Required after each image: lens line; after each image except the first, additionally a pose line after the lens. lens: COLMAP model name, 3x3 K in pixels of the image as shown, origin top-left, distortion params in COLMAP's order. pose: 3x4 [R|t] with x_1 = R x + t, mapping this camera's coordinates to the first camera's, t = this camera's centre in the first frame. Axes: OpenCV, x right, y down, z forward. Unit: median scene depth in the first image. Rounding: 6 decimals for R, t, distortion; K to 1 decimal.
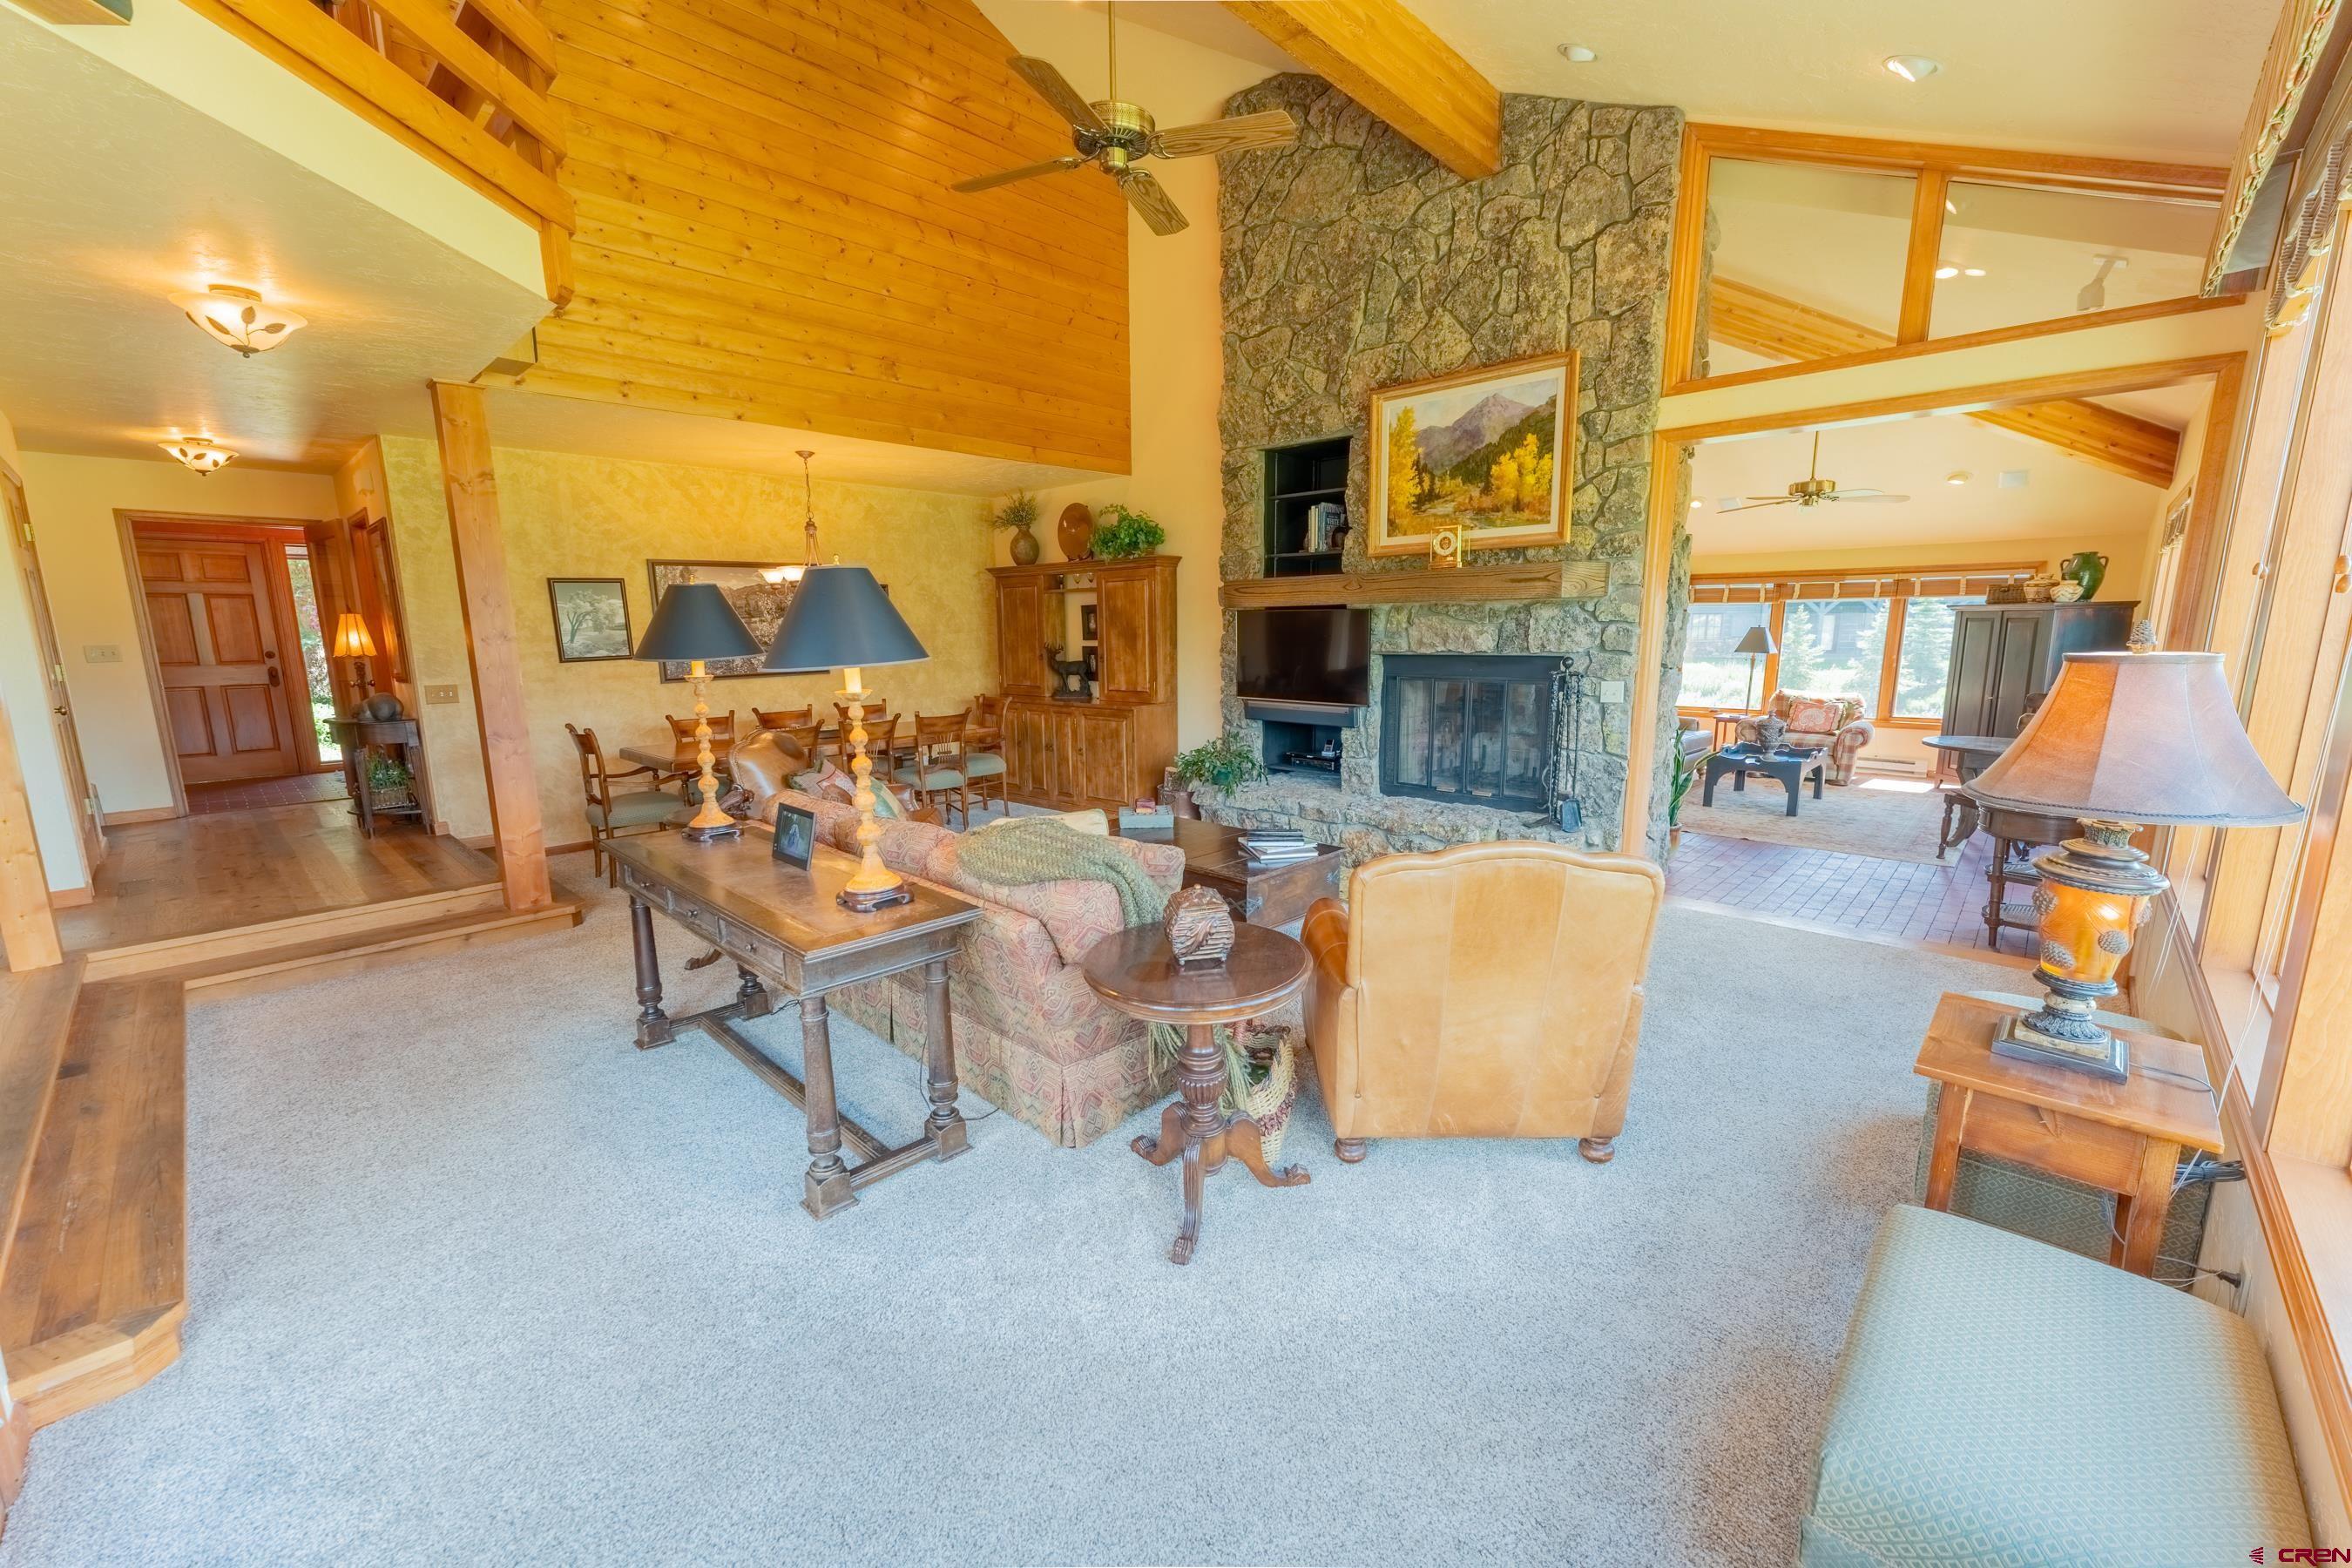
lens RADIAL K [[932.0, 0, 1176.0], [0, 932.0, 792.0], [0, 0, 1]] dist [0.000766, -0.000478]
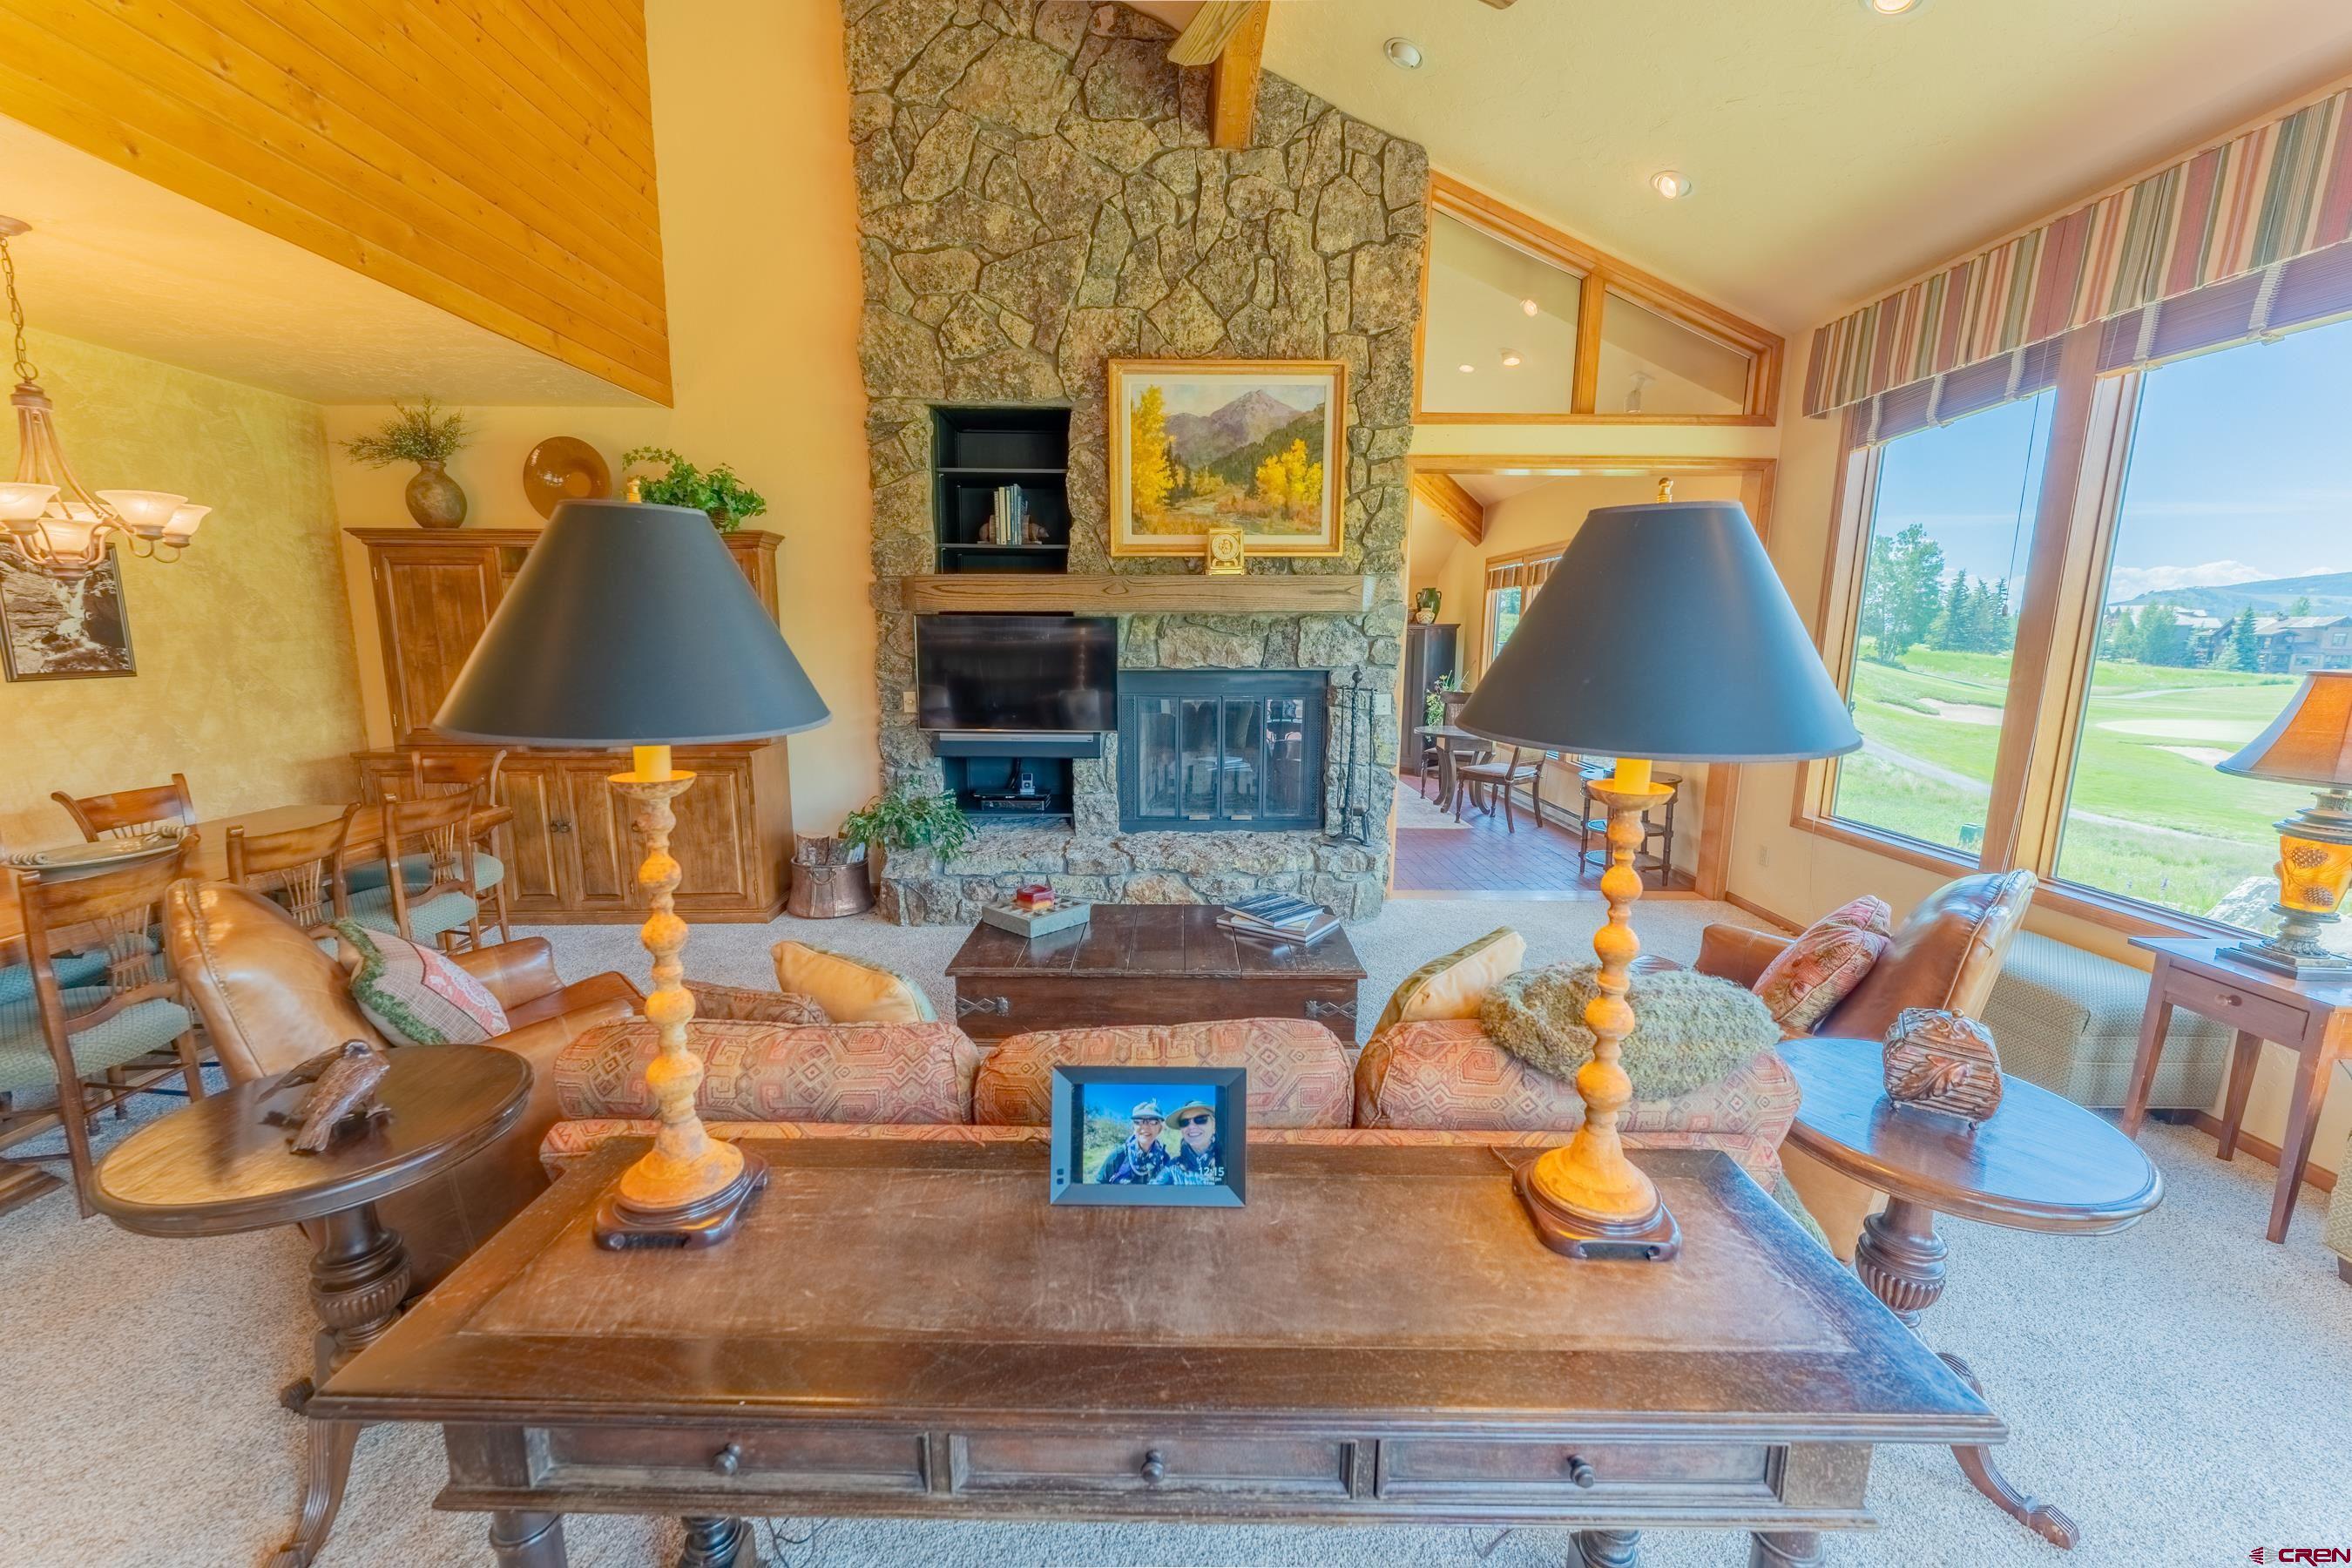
lens RADIAL K [[932.0, 0, 1174.6], [0, 932.0, 791.4], [0, 0, 1]] dist [0.000766, -0.000478]
pose [[0.719226, -0.104583, 0.686860, -0.336602], [0.111109, 0.993196, 0.034881, -0.060155], [-0.685834, 0.051228, 0.725953, 0.340464]]
